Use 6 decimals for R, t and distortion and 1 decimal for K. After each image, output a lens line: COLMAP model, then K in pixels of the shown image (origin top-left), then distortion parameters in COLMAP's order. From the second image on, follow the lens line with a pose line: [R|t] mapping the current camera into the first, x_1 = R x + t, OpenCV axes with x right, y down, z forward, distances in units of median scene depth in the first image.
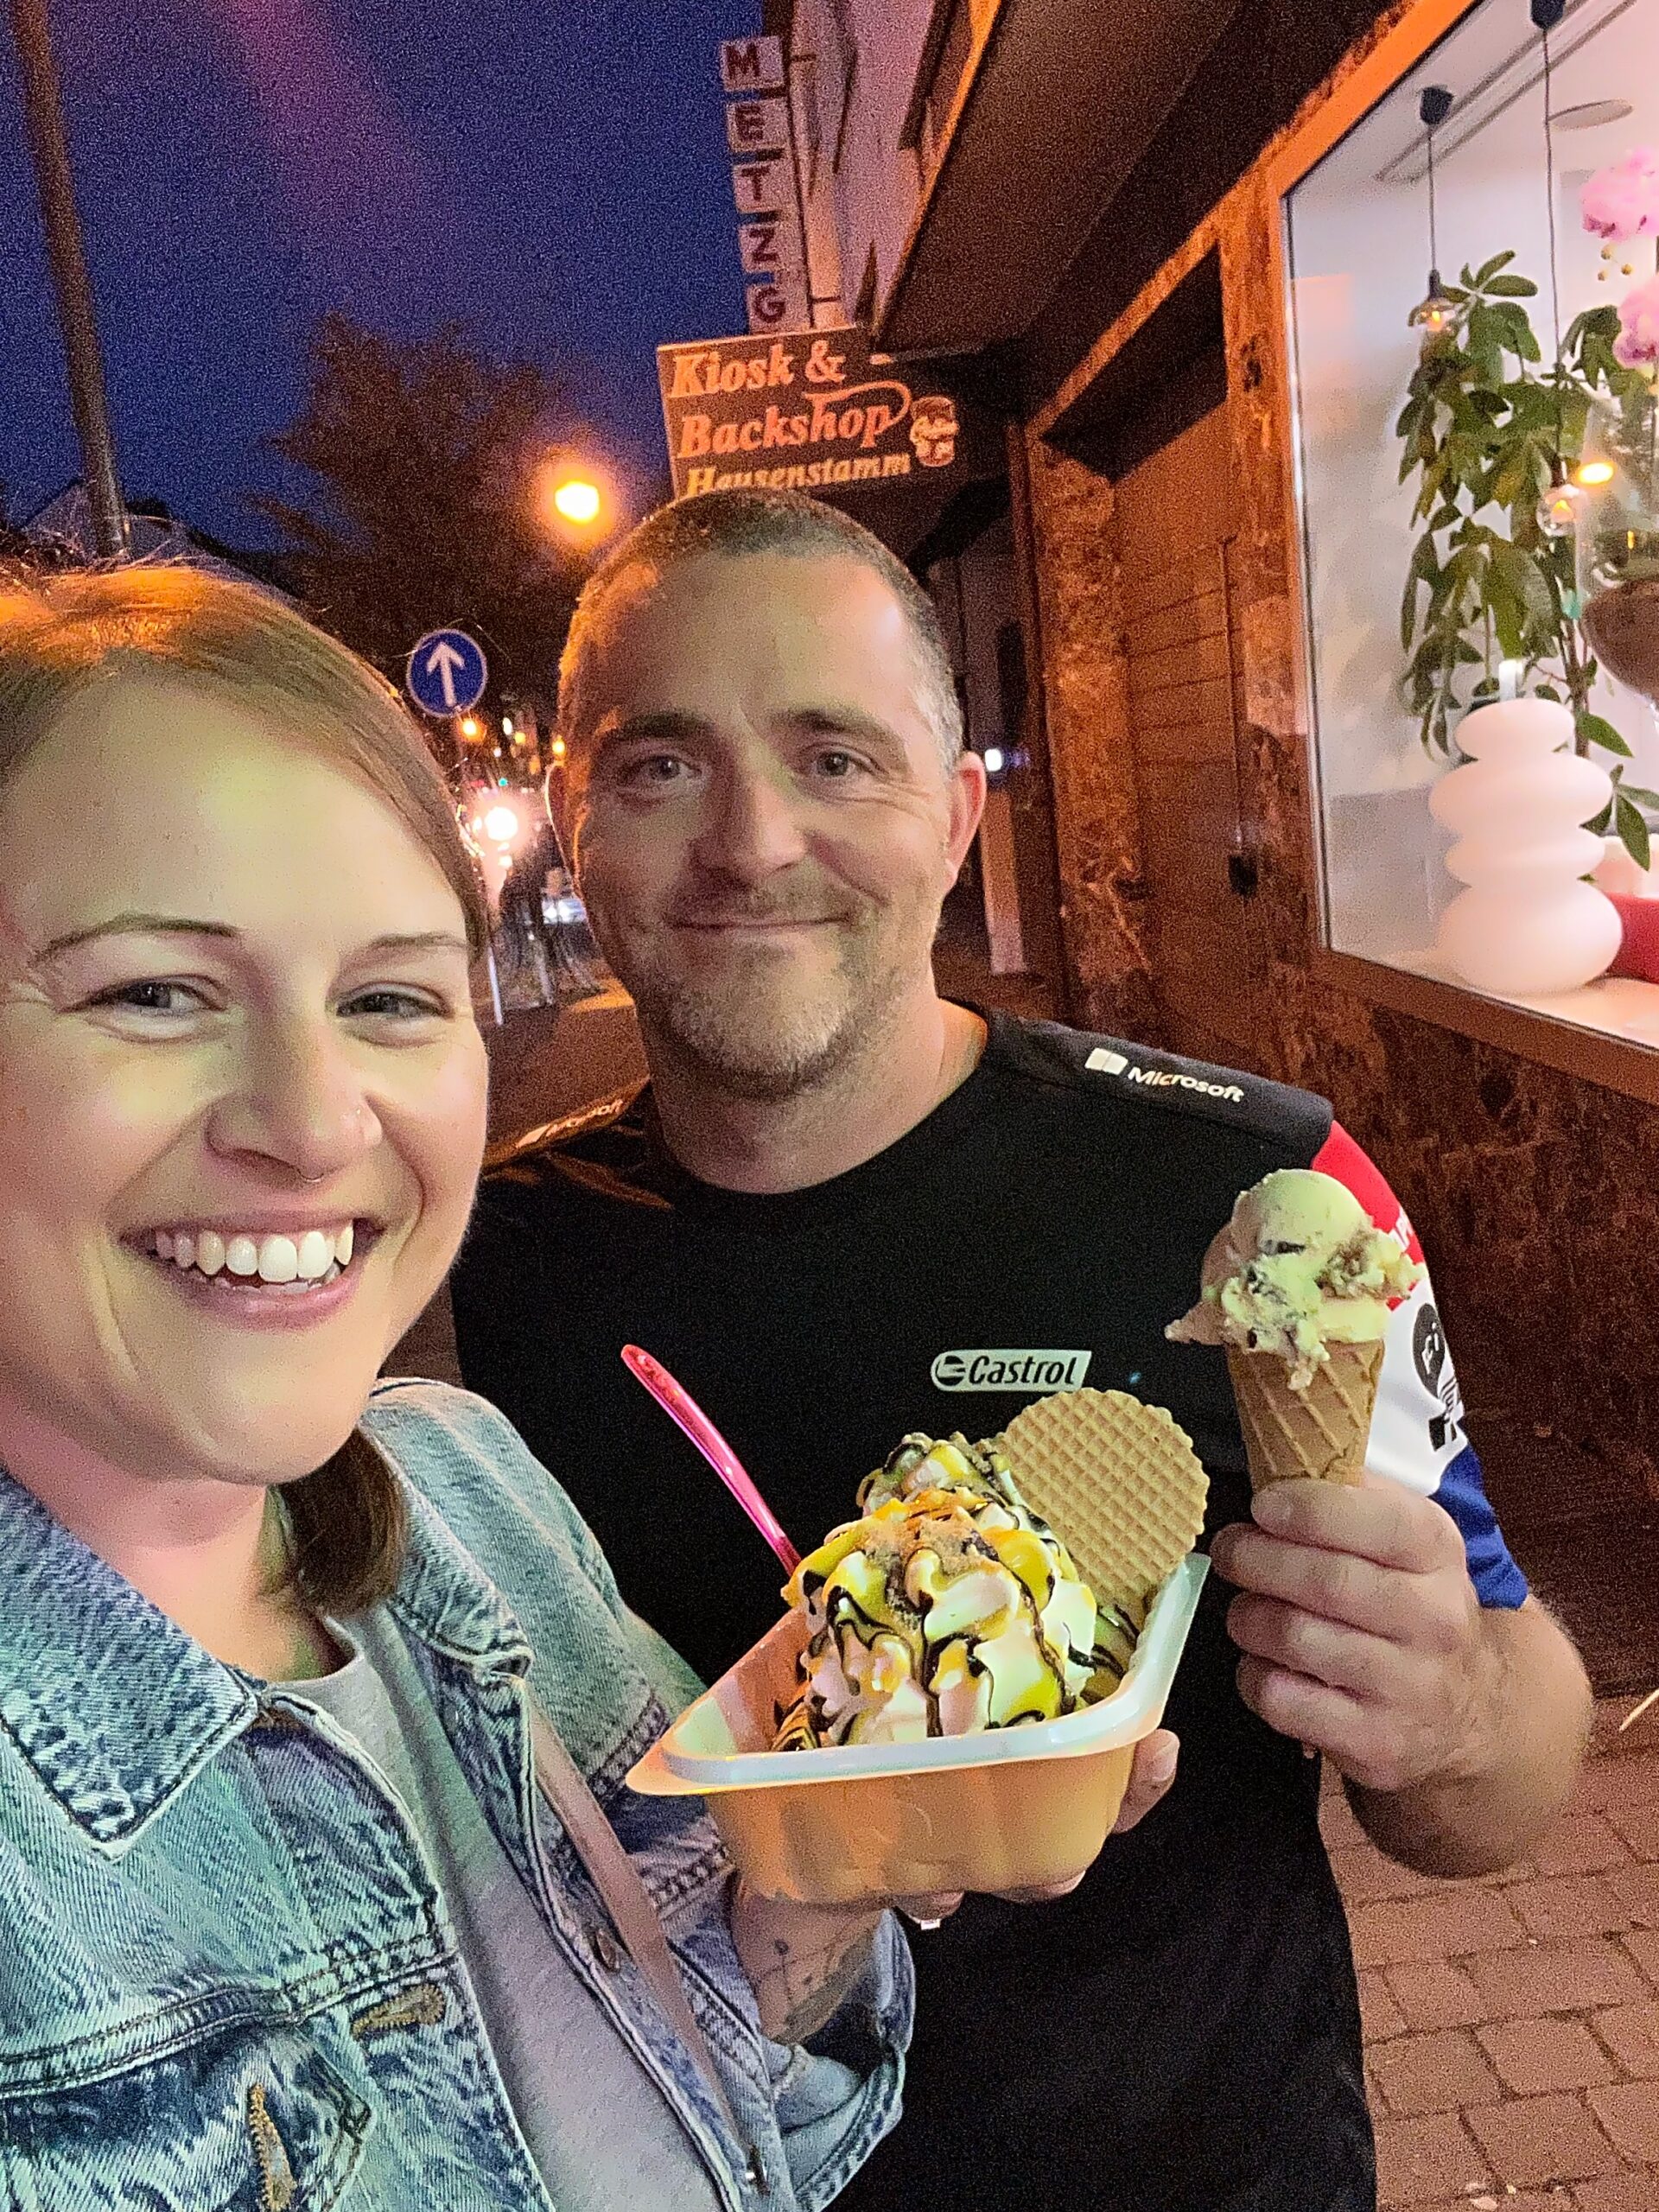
lens RADIAL K [[1655.1, 0, 822.7], [0, 1655.1, 1104.6], [0, 0, 1]] dist [0.011826, 0.000831]
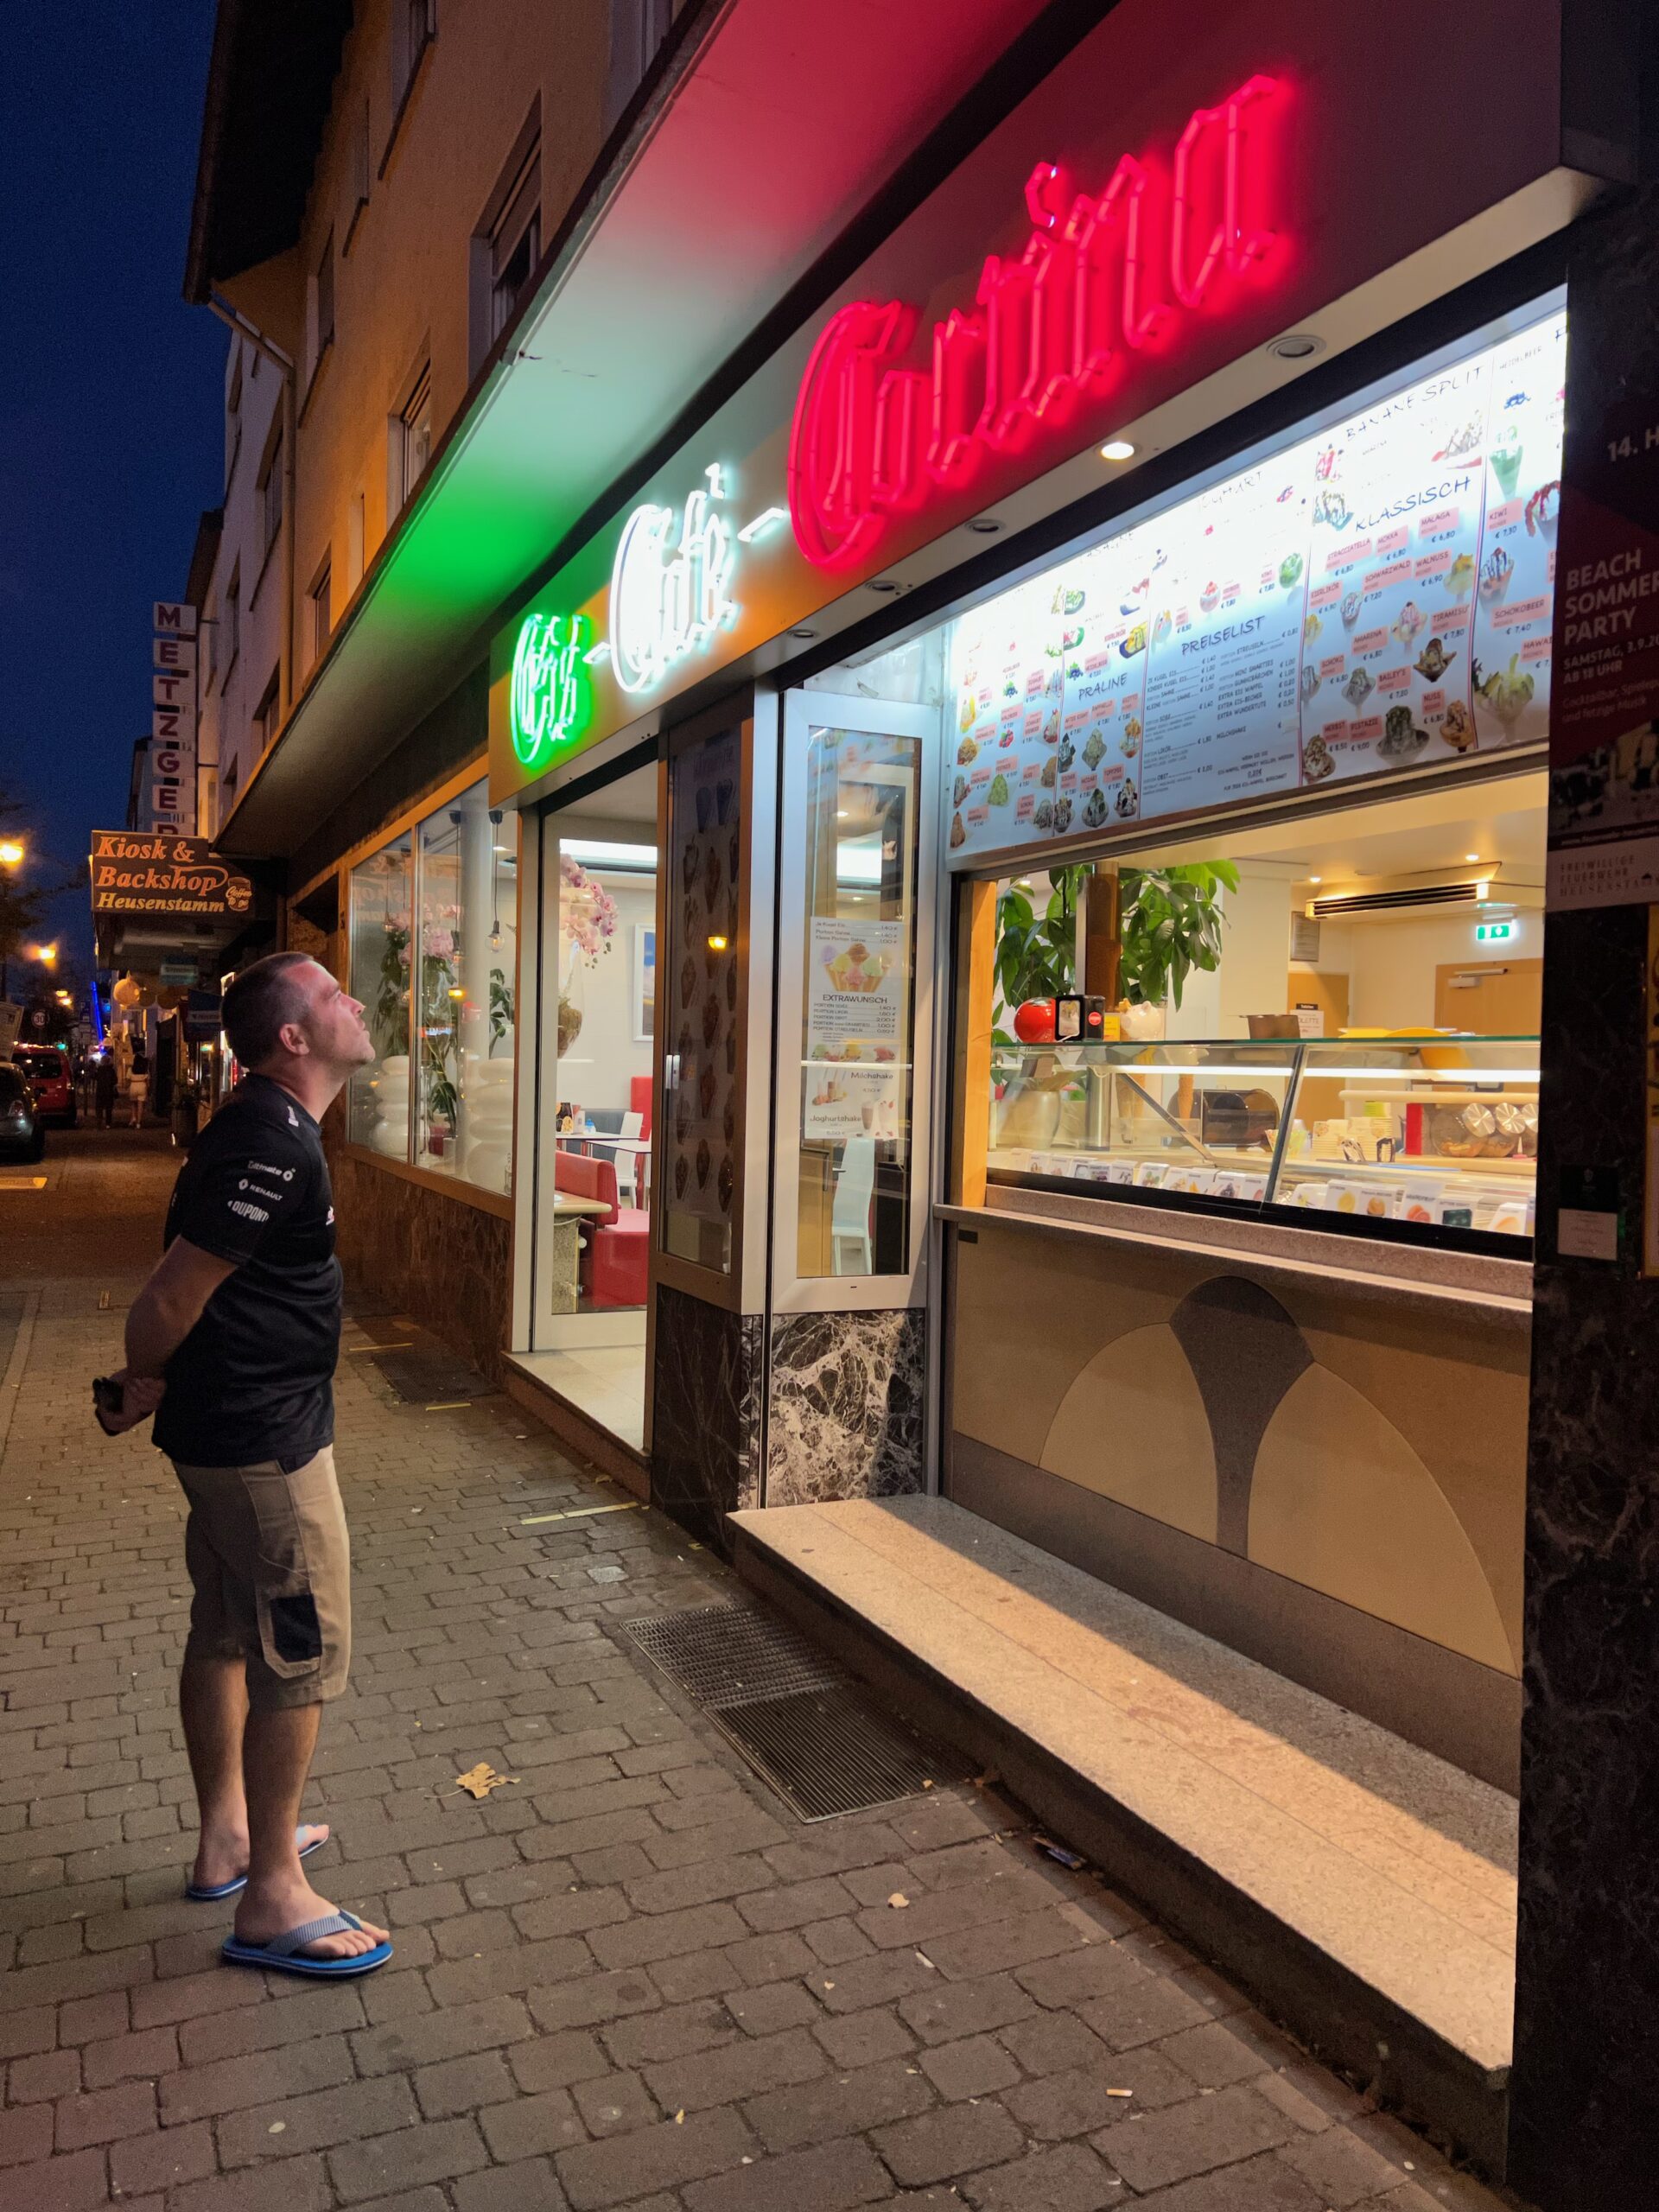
lens RADIAL K [[1655.1, 0, 832.0], [0, 1655.1, 1119.8], [0, 0, 1]] dist [0.011826, 0.000831]
pose [[0.926620, 0.116395, 0.357529, 0.047063], [-0.045734, 0.978709, -0.200094, 0.219627], [-0.373207, 0.169060, 0.912215, -1.018745]]
